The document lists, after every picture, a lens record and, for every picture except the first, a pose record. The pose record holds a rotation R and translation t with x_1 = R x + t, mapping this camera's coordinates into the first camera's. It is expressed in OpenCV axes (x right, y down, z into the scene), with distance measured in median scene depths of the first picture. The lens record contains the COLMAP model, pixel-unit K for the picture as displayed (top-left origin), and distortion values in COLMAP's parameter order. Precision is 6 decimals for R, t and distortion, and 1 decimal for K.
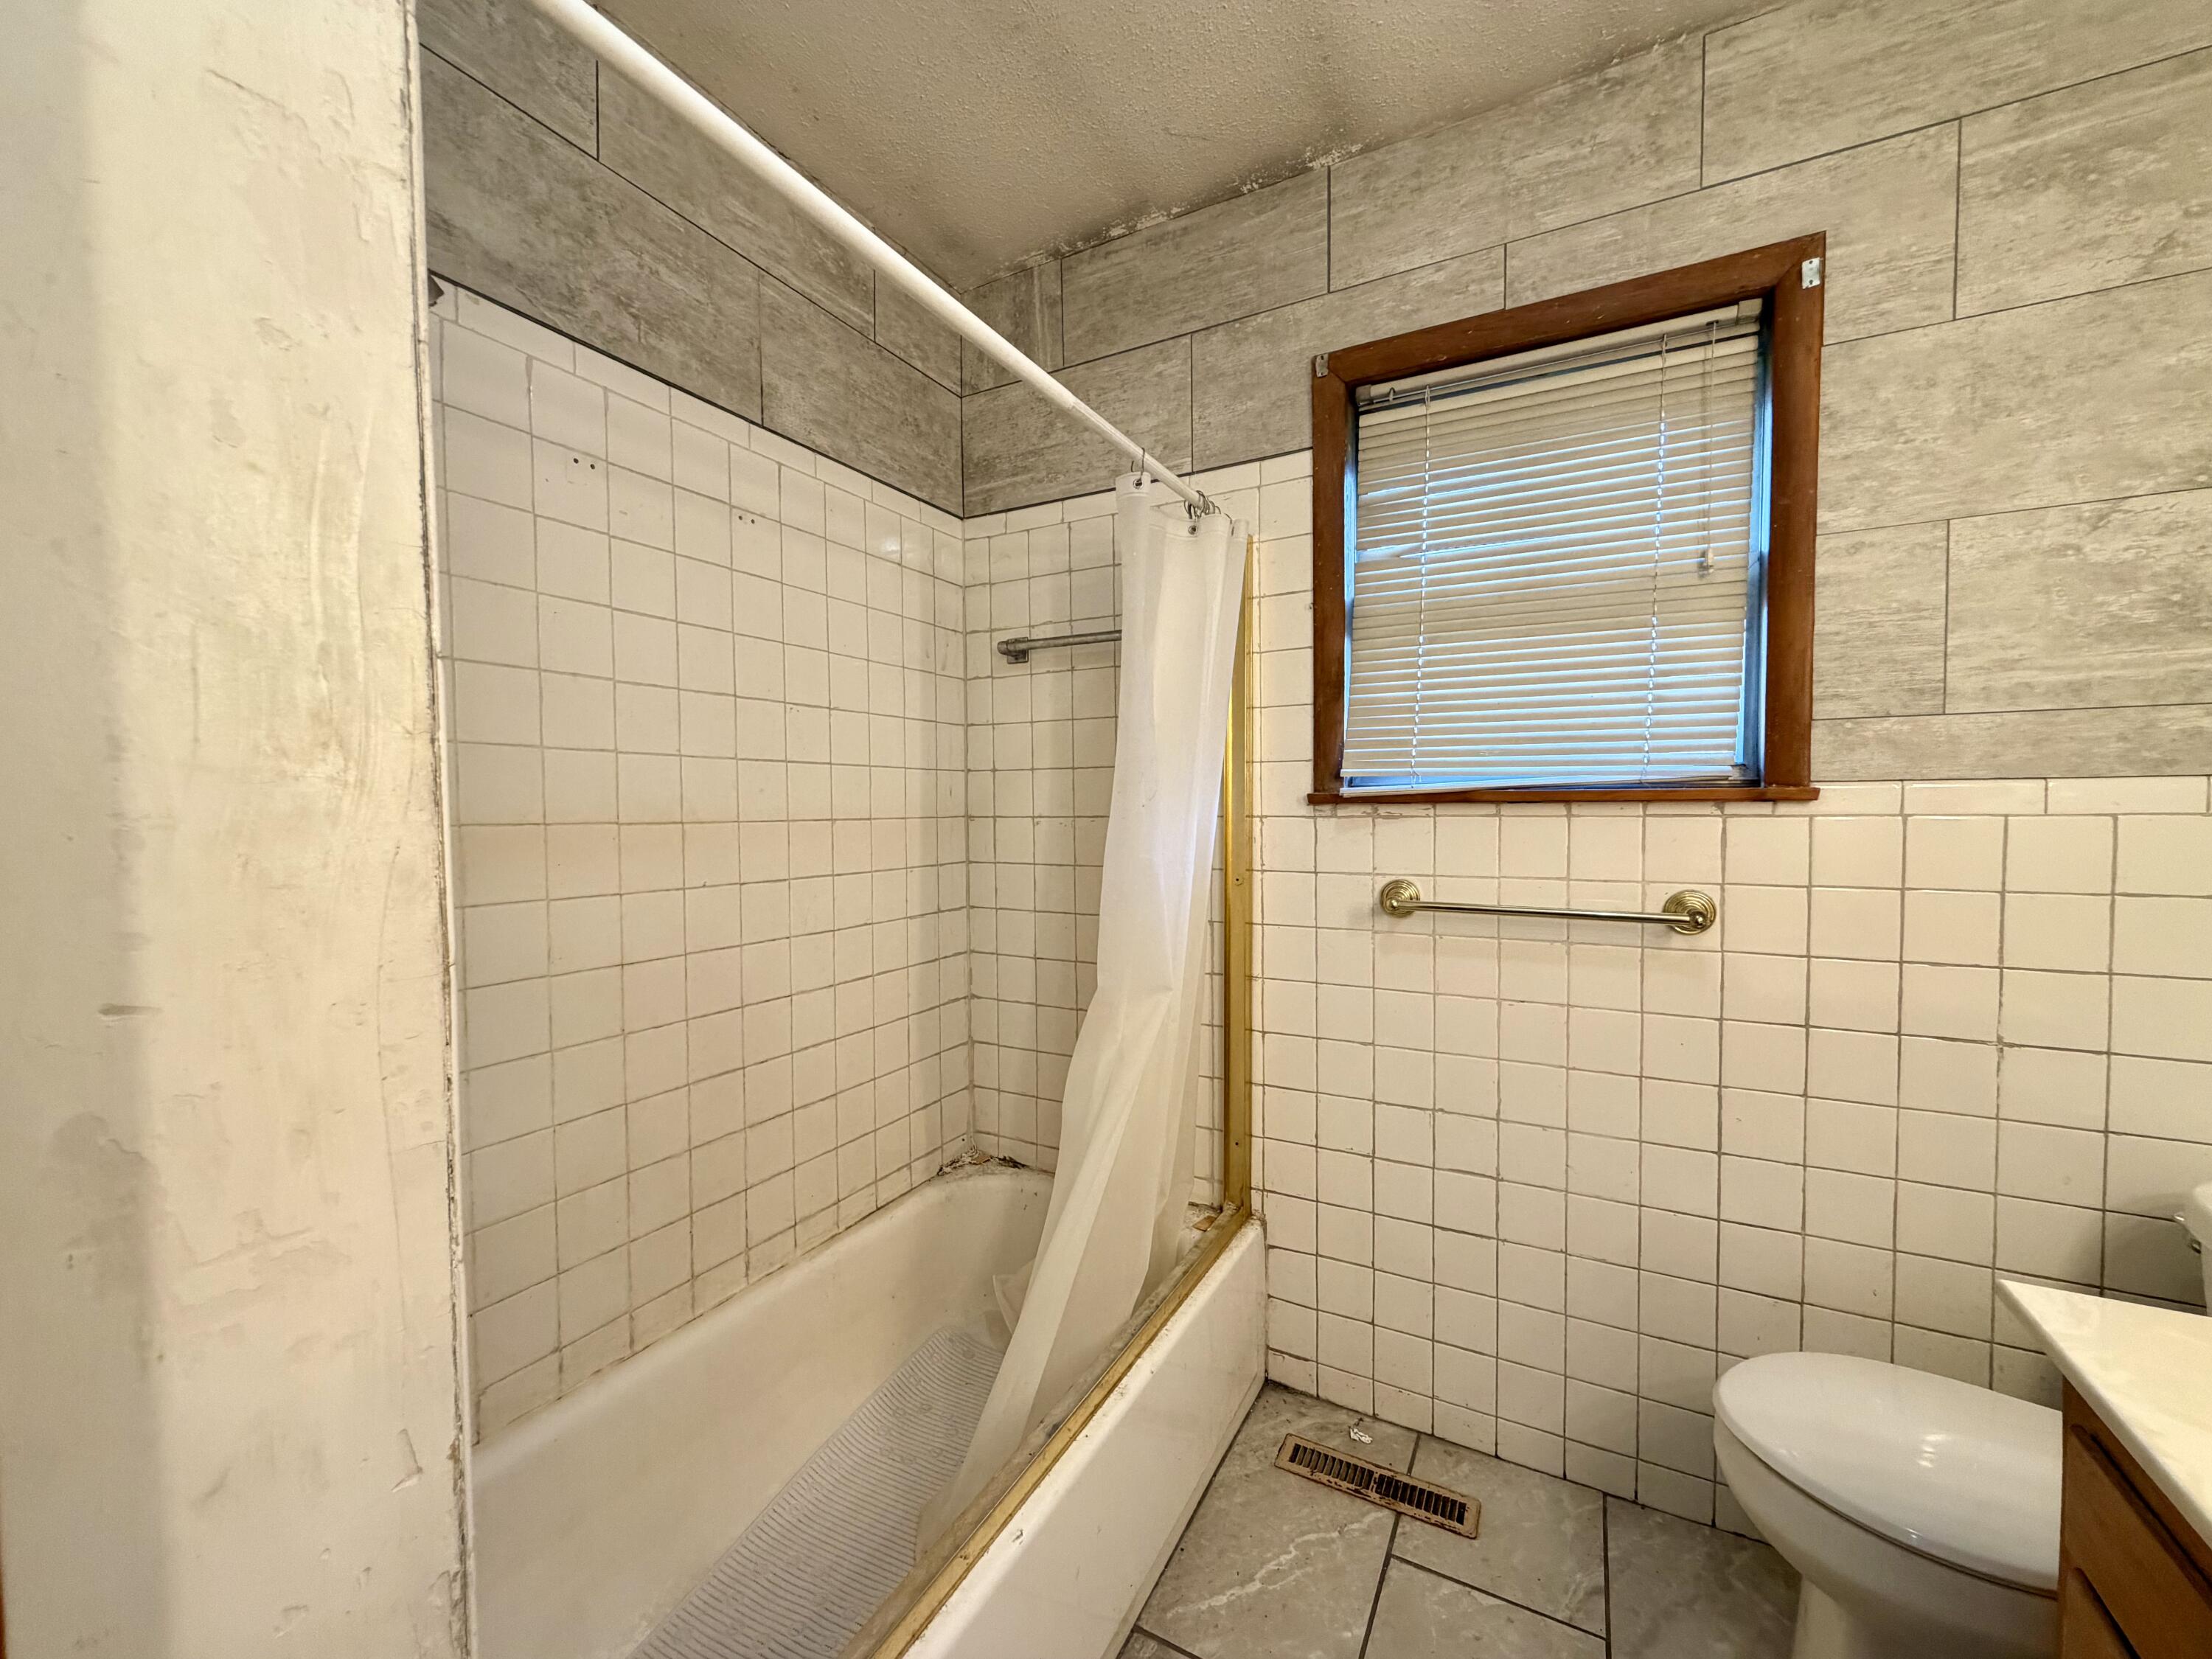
lens RADIAL K [[879.4, 0, 1106.0], [0, 879.4, 829.5], [0, 0, 1]] dist [0.001817, 0.000656]
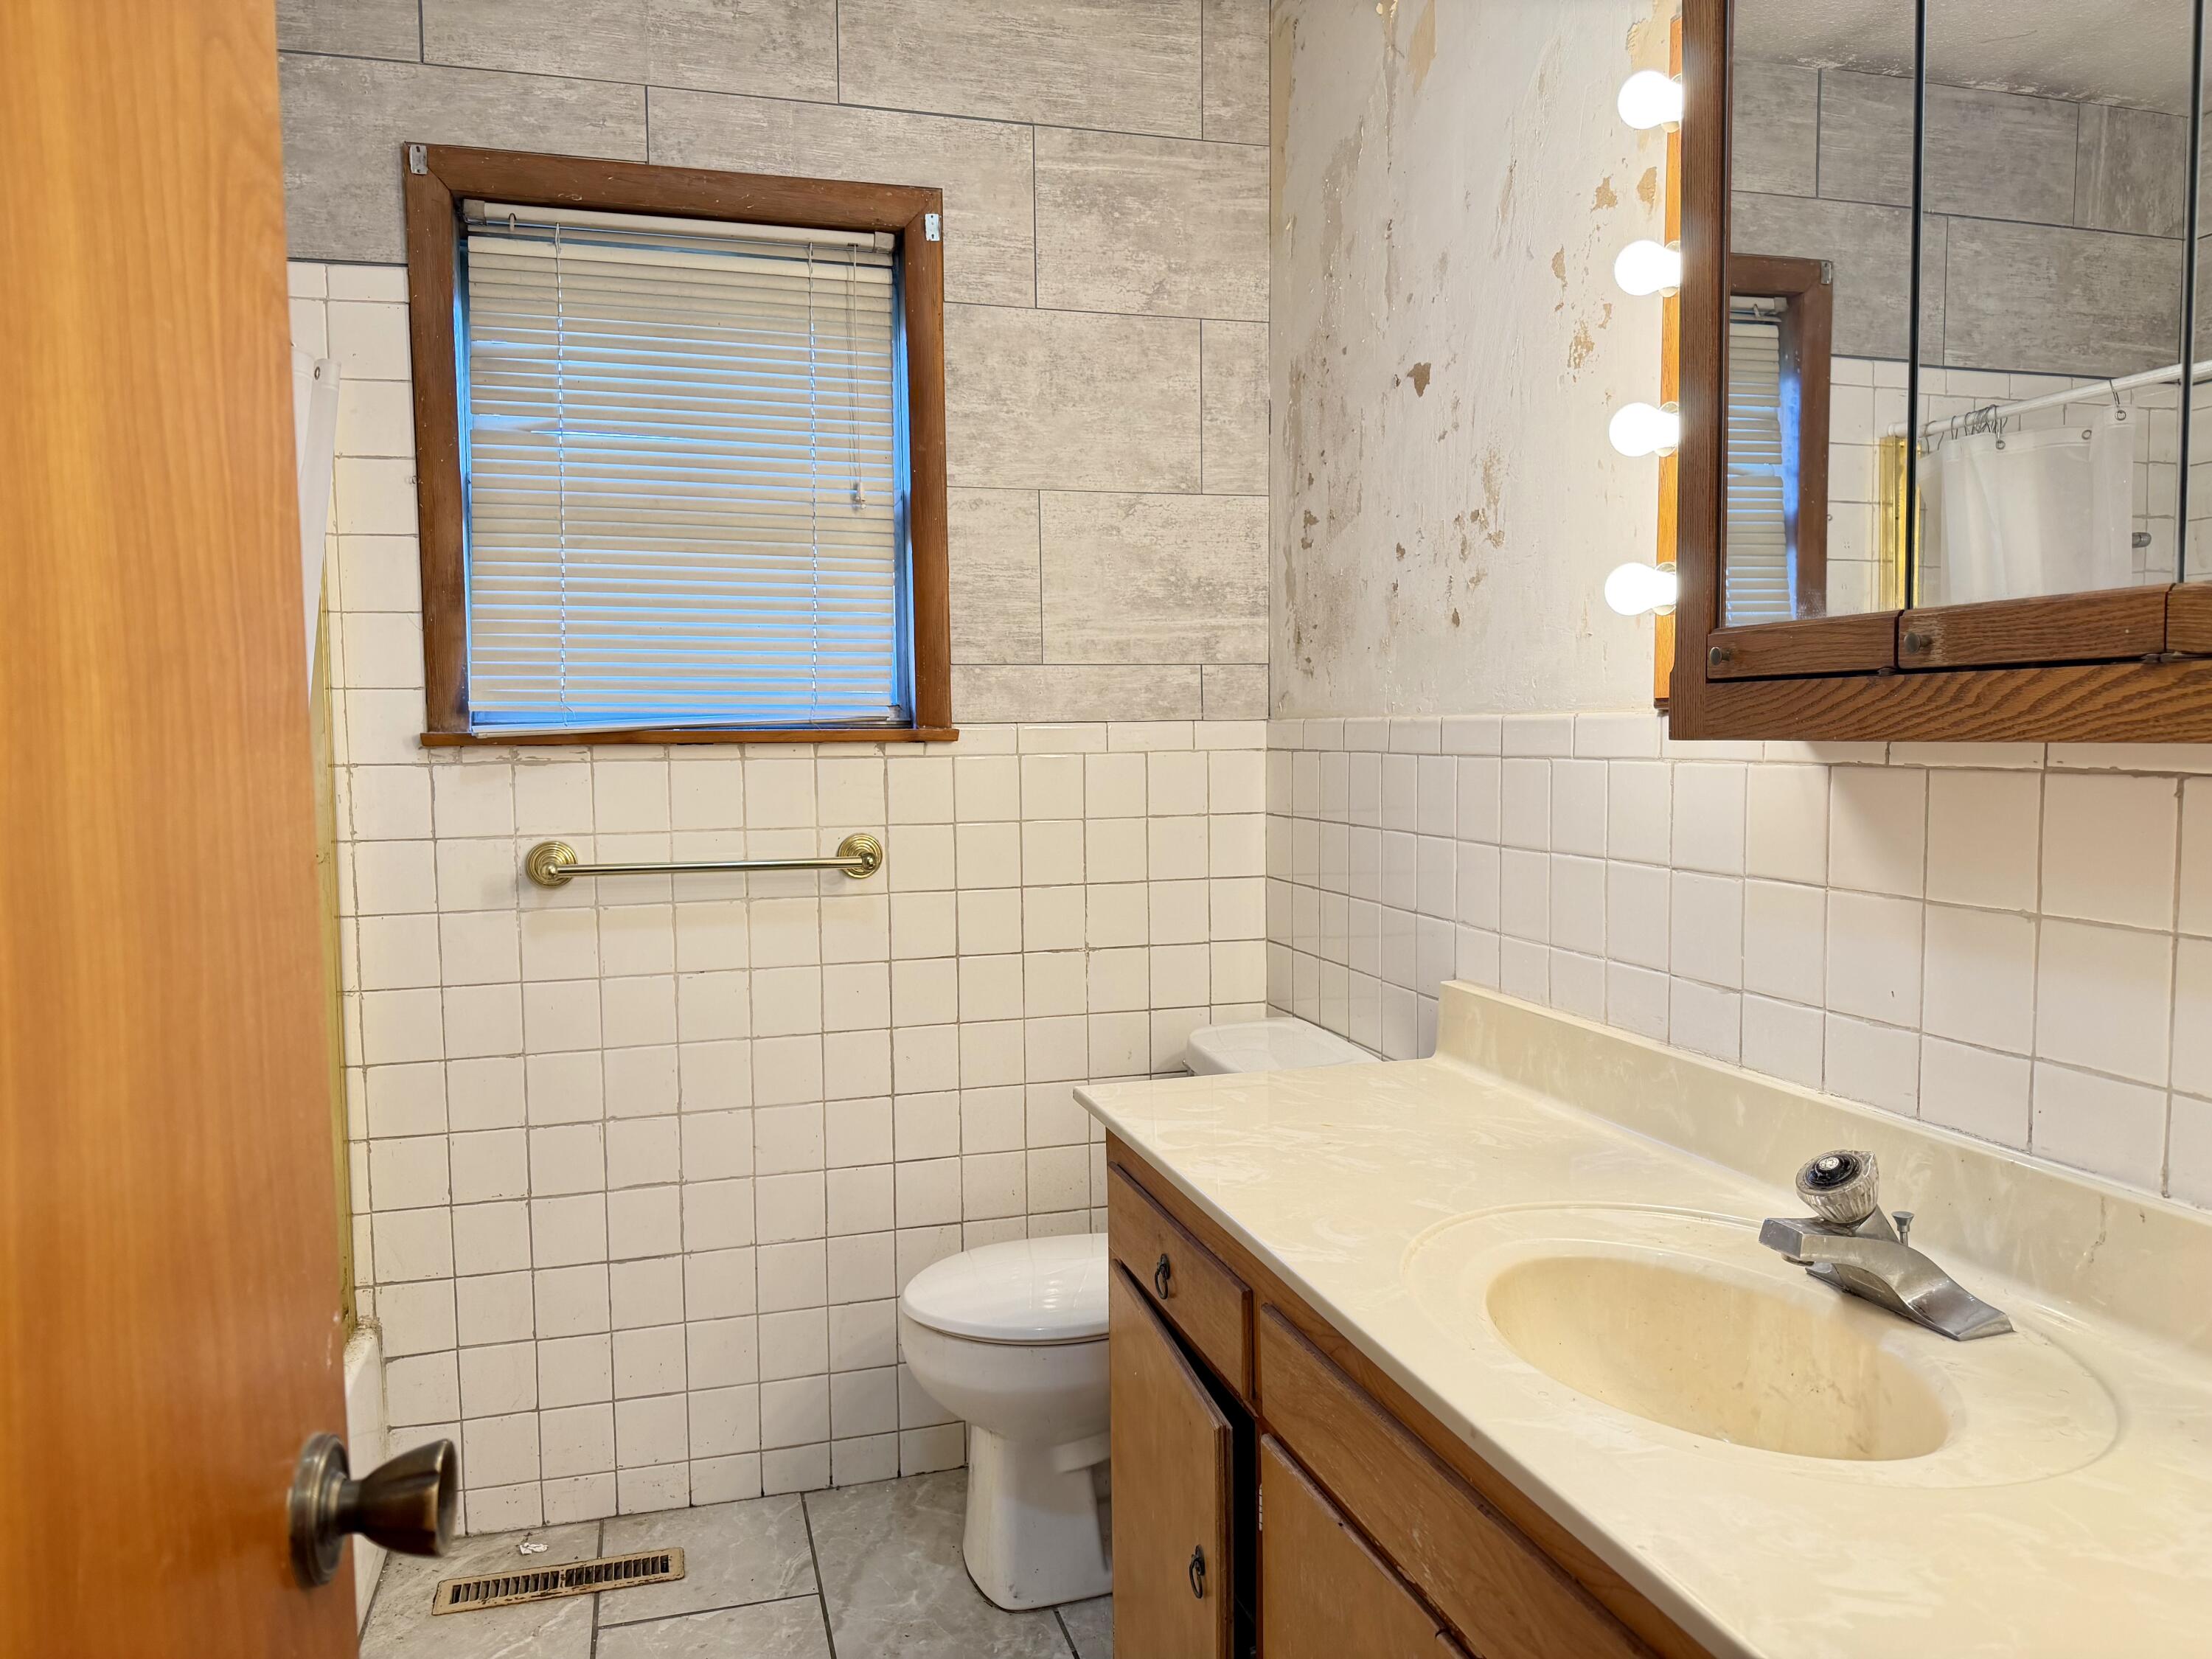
lens RADIAL K [[1527.2, 0, 1138.9], [0, 1527.2, 836.8], [0, 0, 1]] dist [0.047818, -0.088305]
pose [[0.689655, -0.043831, 0.722810, -0.344802], [0.031473, 0.999038, 0.030552, 0.030404], [-0.723454, 0.001679, 0.690371, -0.391800]]
